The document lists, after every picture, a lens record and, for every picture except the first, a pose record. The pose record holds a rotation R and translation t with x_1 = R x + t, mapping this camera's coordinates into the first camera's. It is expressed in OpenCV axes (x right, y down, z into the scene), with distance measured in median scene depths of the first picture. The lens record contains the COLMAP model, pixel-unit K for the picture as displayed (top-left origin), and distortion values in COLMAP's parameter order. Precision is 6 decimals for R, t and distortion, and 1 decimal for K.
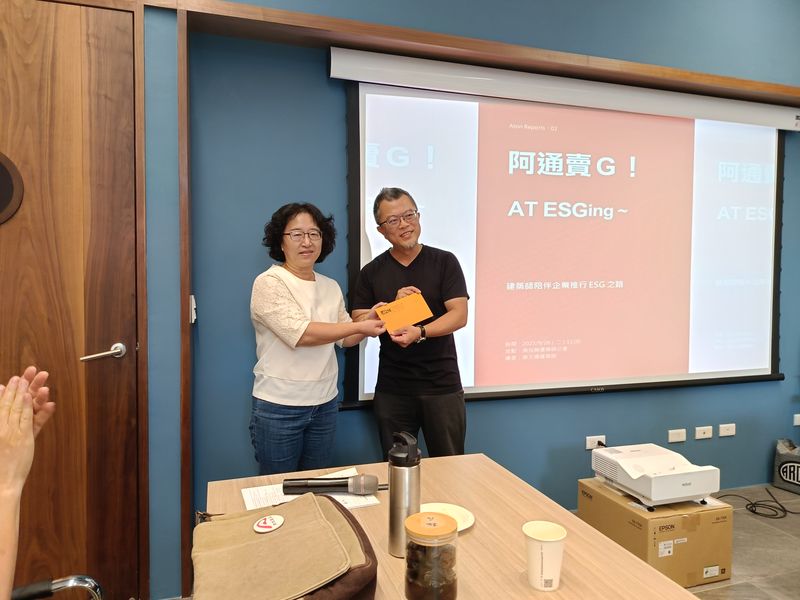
lens RADIAL K [[585.6, 0, 406.2], [0, 585.6, 290.9], [0, 0, 1]] dist [0.074770, -0.081715]
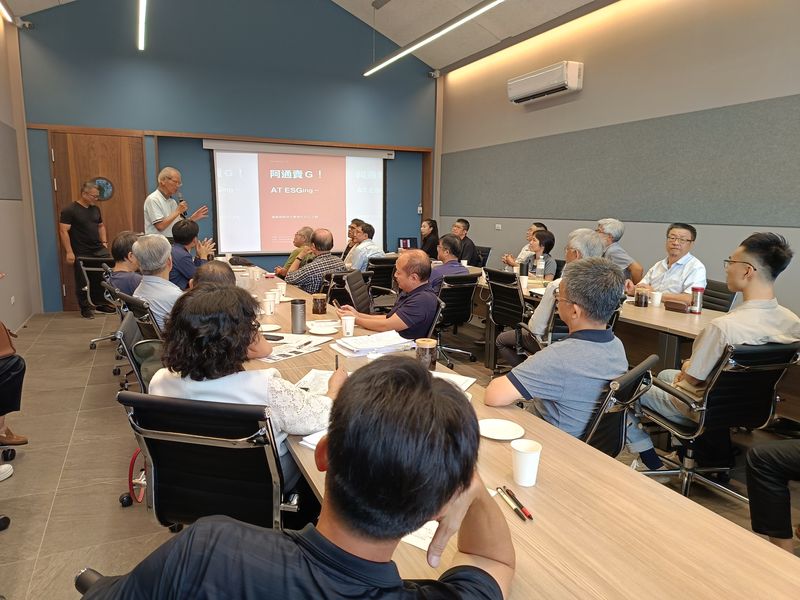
lens RADIAL K [[559.1, 0, 398.9], [0, 559.1, 302.9], [0, 0, 1]] dist [0.040453, -0.048588]
pose [[0.995377, -0.013219, 0.095128, 0.600109], [0.000544, 0.991243, 0.132052, 0.053546], [-0.096040, -0.131390, 0.986668, -2.115808]]
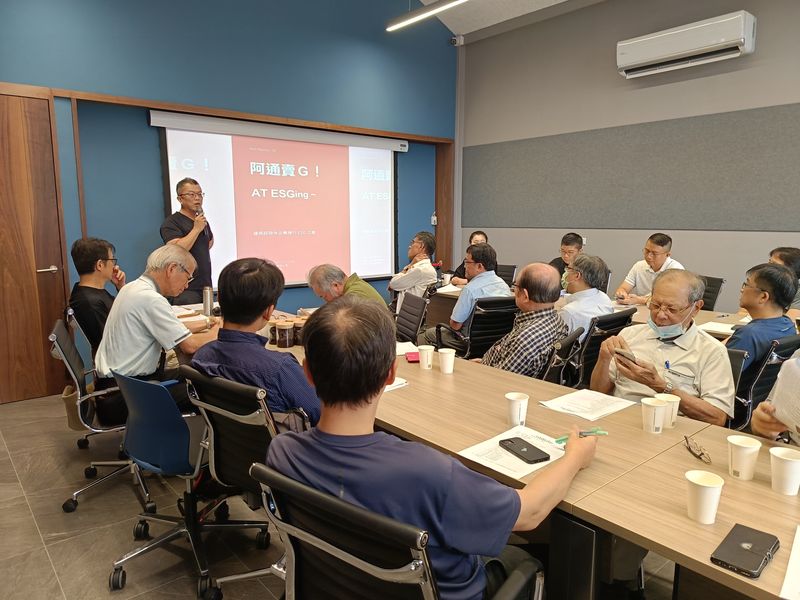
lens RADIAL K [[562.5, 0, 400.2], [0, 562.5, 299.0], [0, 0, 1]] dist [0.025388, -0.029287]
pose [[0.931890, -0.060408, 0.357677, -0.062096], [0.021741, 0.993565, 0.111159, 0.010222], [-0.362090, -0.095812, 0.927206, -1.035530]]
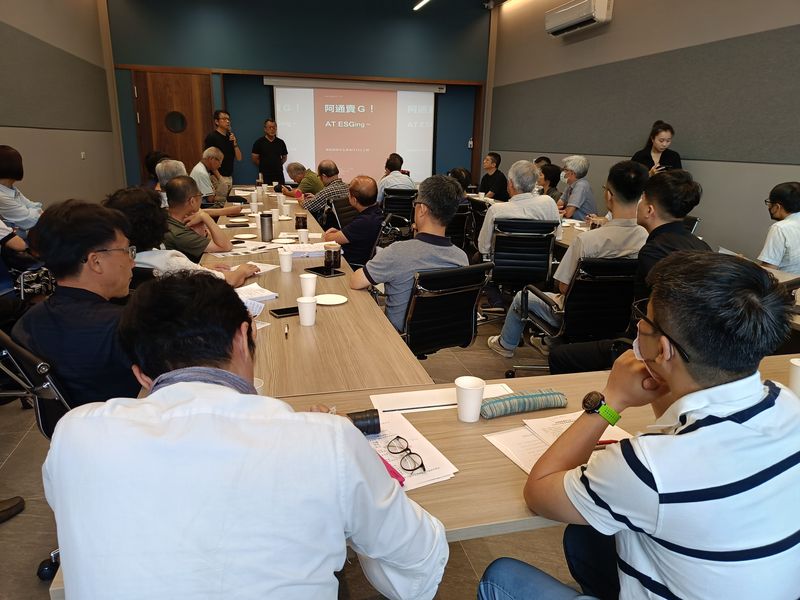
lens RADIAL K [[565.5, 0, 400.8], [0, 565.5, 299.7], [0, 0, 1]] dist [0.035480, -0.034887]
pose [[0.996235, 0.034782, -0.079408, 0.954086], [-0.015369, 0.972335, 0.233083, 0.067039], [0.085318, -0.230985, 0.969209, -2.382829]]
